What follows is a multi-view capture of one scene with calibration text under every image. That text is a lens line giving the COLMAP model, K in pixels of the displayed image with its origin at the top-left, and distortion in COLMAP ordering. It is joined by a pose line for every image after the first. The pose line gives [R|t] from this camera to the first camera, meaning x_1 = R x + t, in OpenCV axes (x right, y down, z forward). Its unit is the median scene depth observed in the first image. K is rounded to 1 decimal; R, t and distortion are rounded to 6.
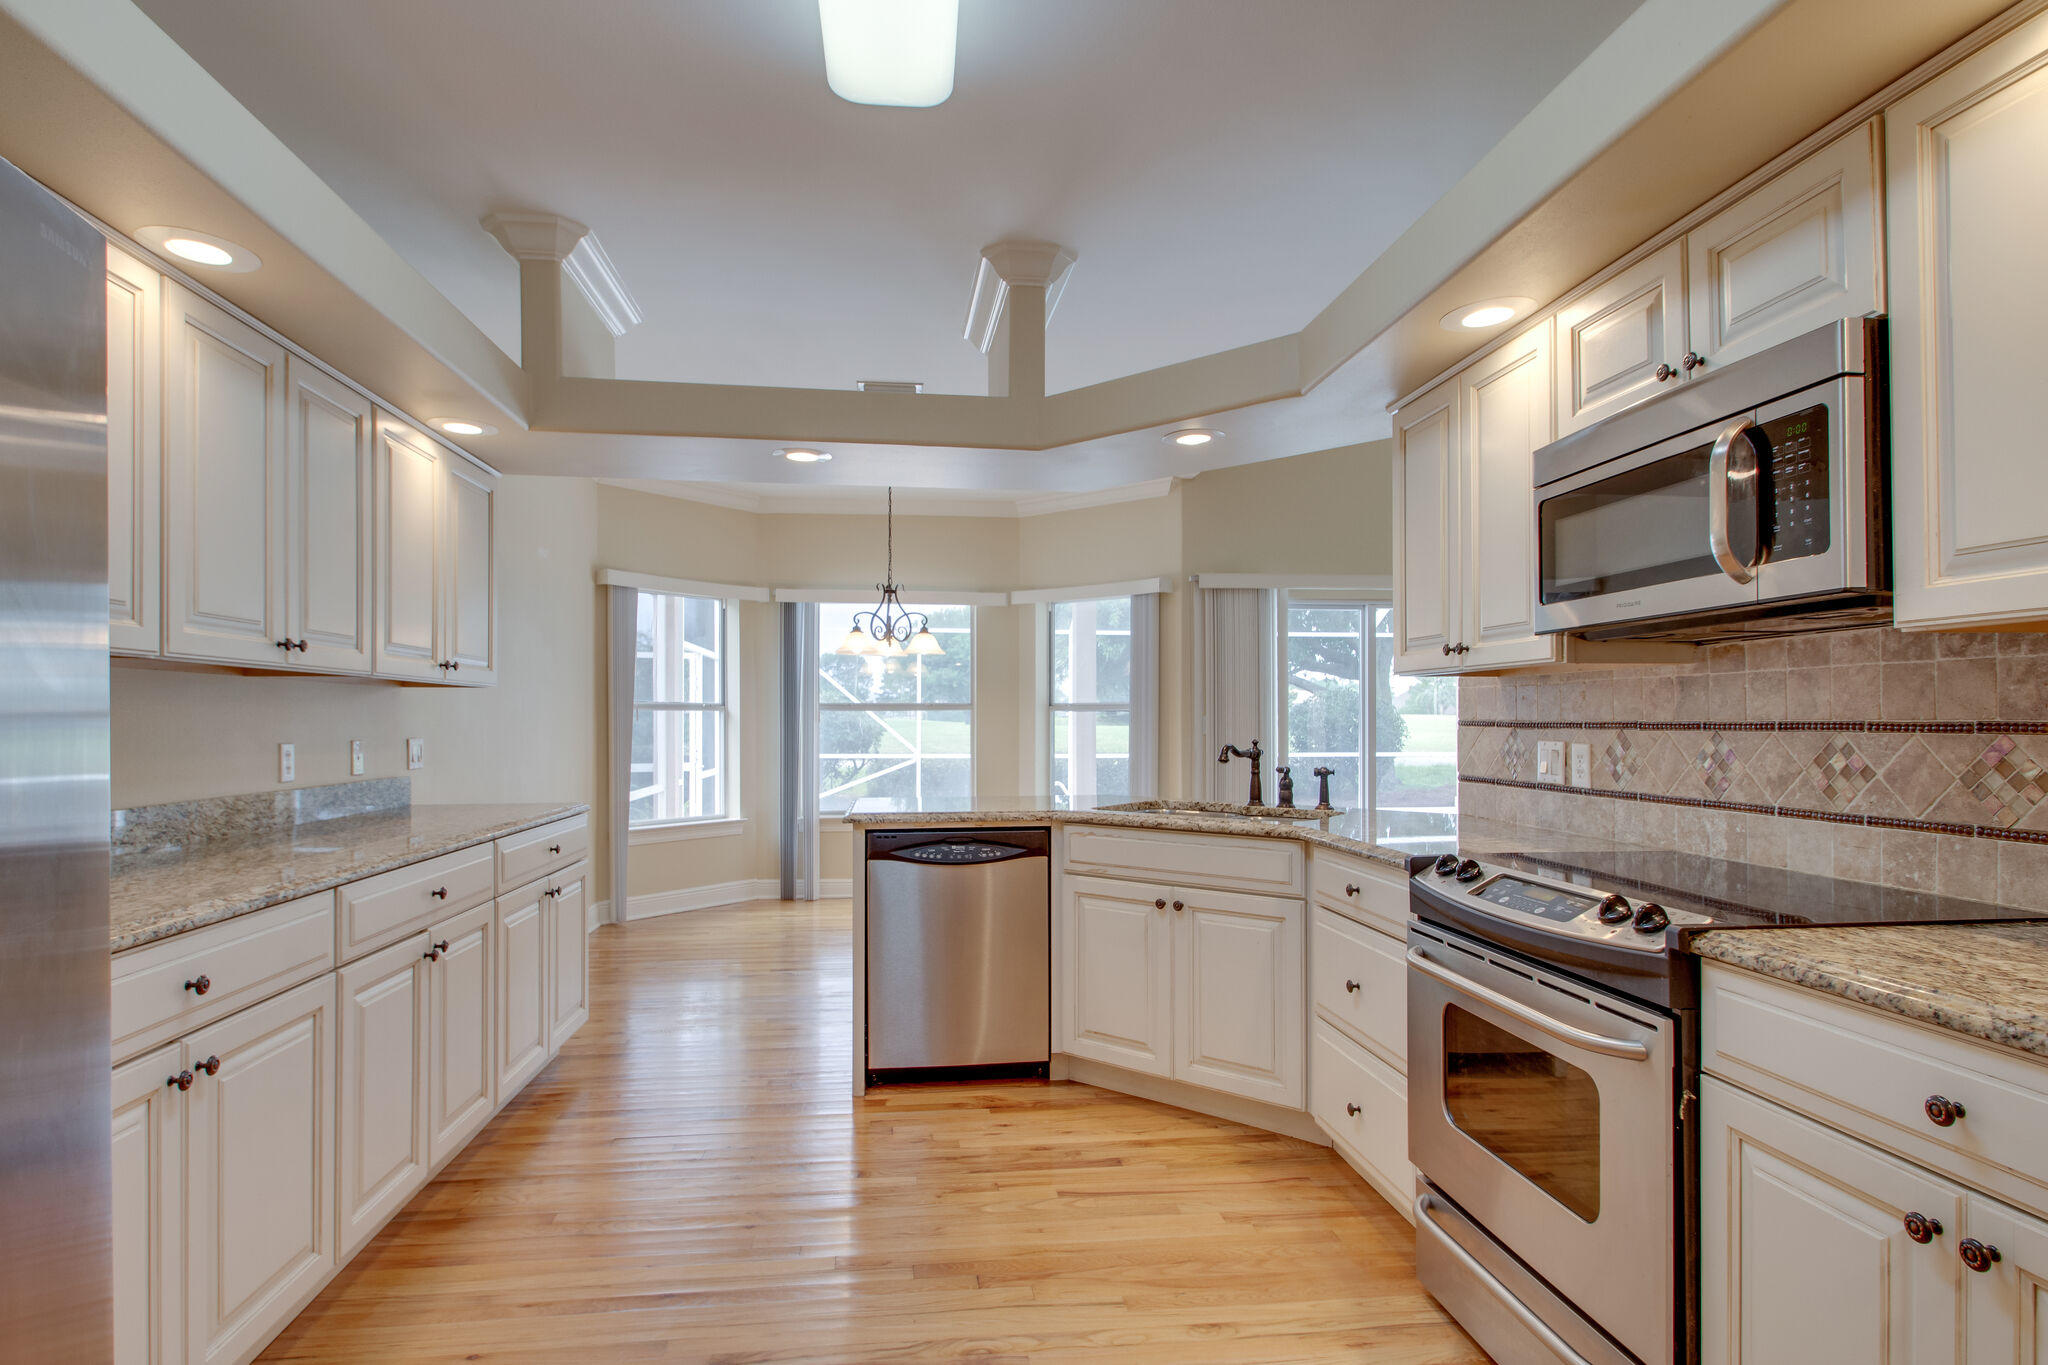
lens RADIAL K [[1049.0, 0, 995.6], [0, 1049.0, 722.2], [0, 0, 1]] dist [0.000817, -0.000501]
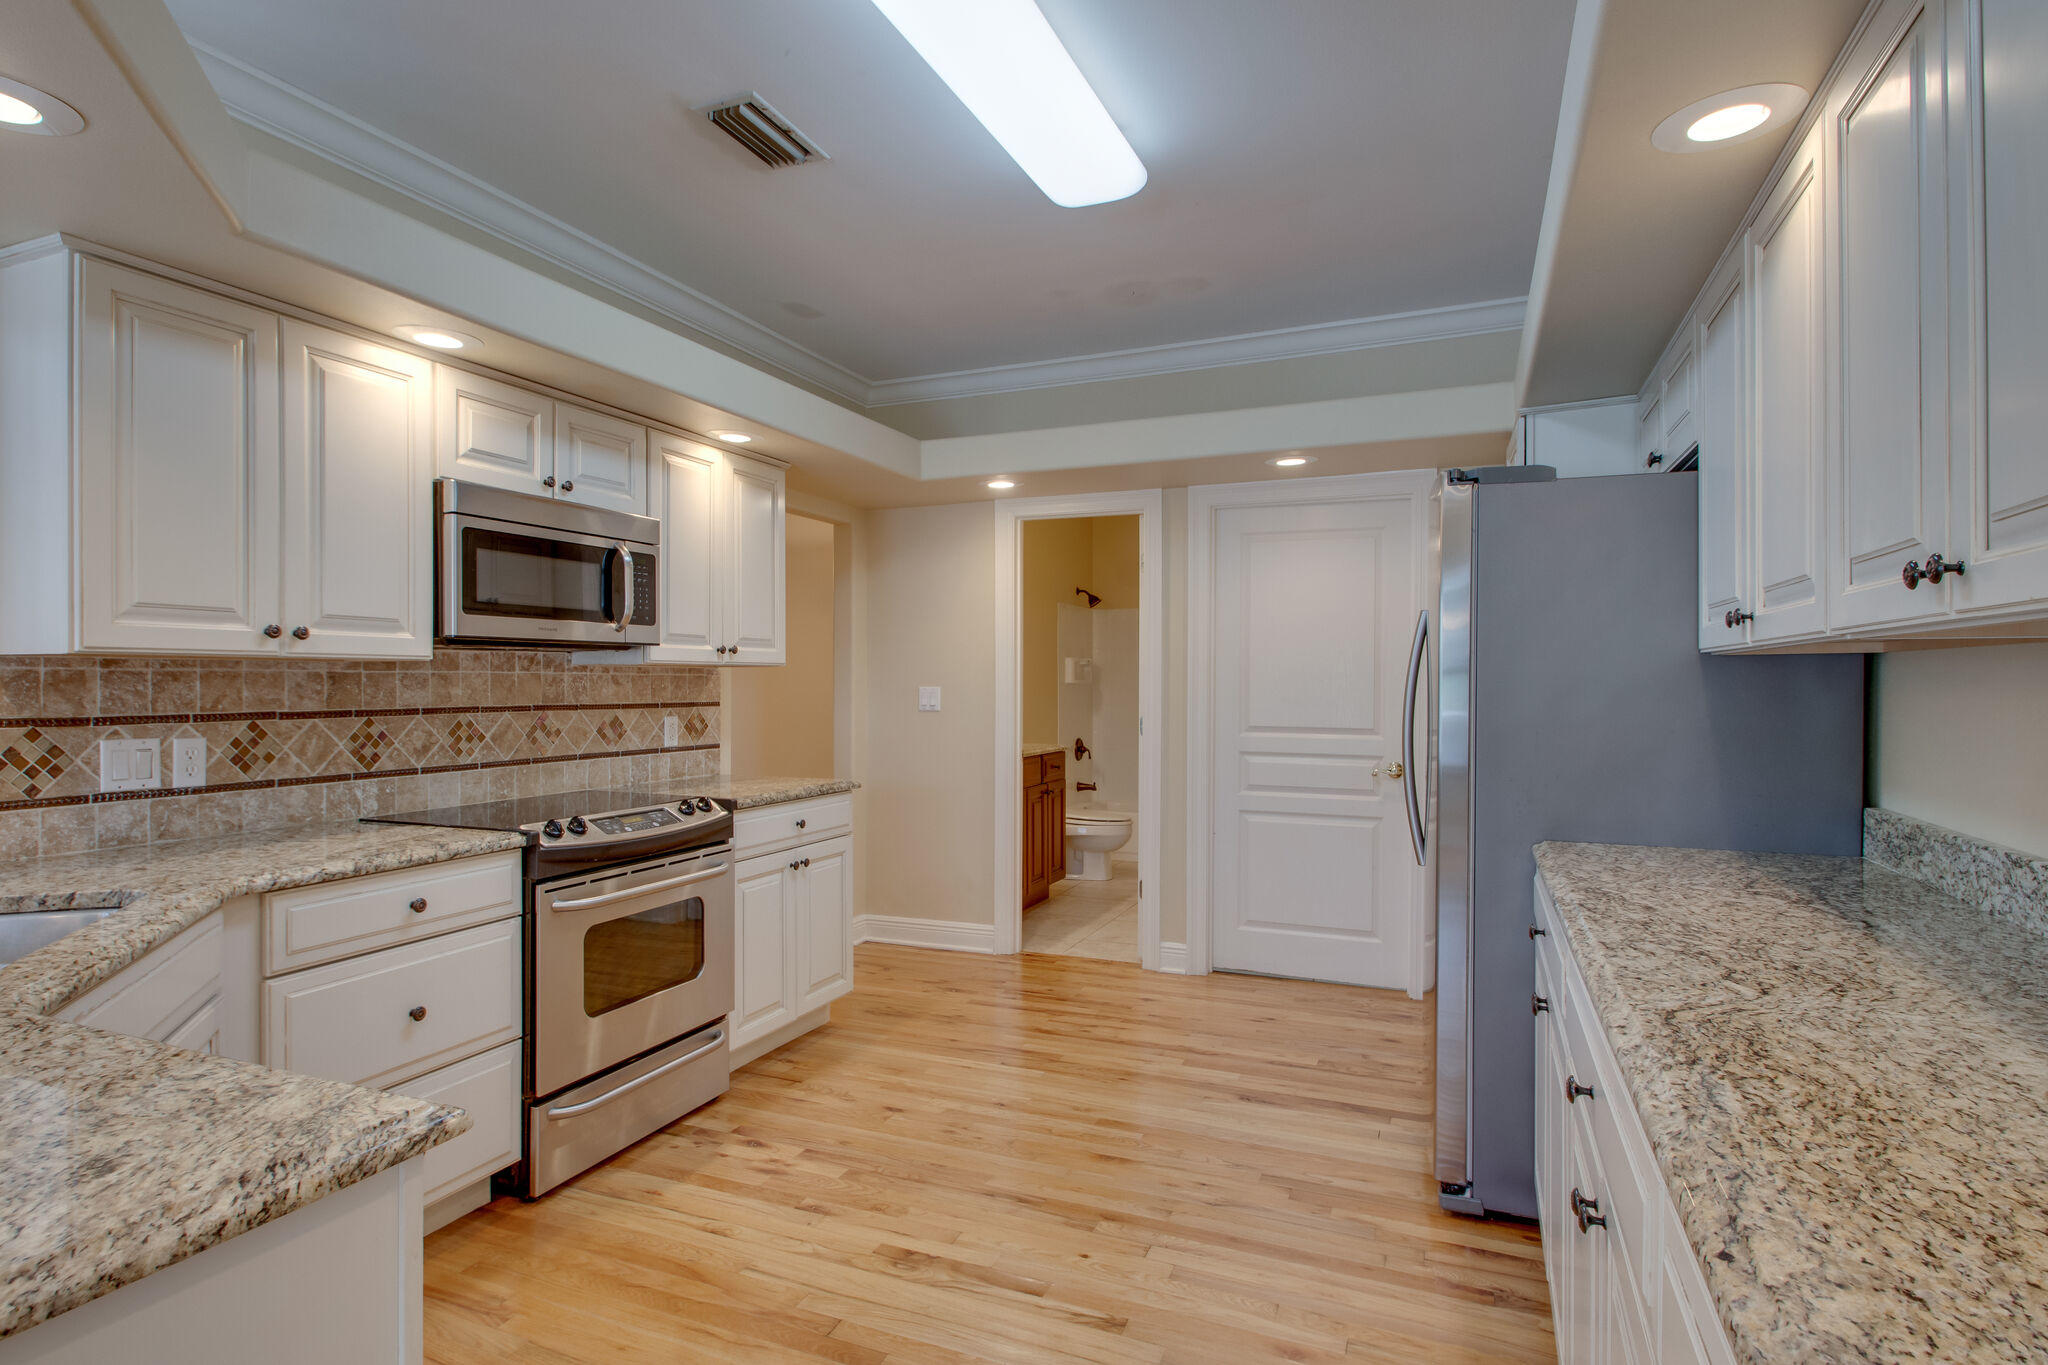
lens RADIAL K [[1049.0, 0, 995.6], [0, 1049.0, 722.2], [0, 0, 1]] dist [0.000817, -0.000501]
pose [[-0.873551, -0.018611, 0.486376, -0.634114], [0.000800, 0.999212, 0.039672, -0.037403], [-0.486732, 0.035044, -0.872848, 1.879293]]
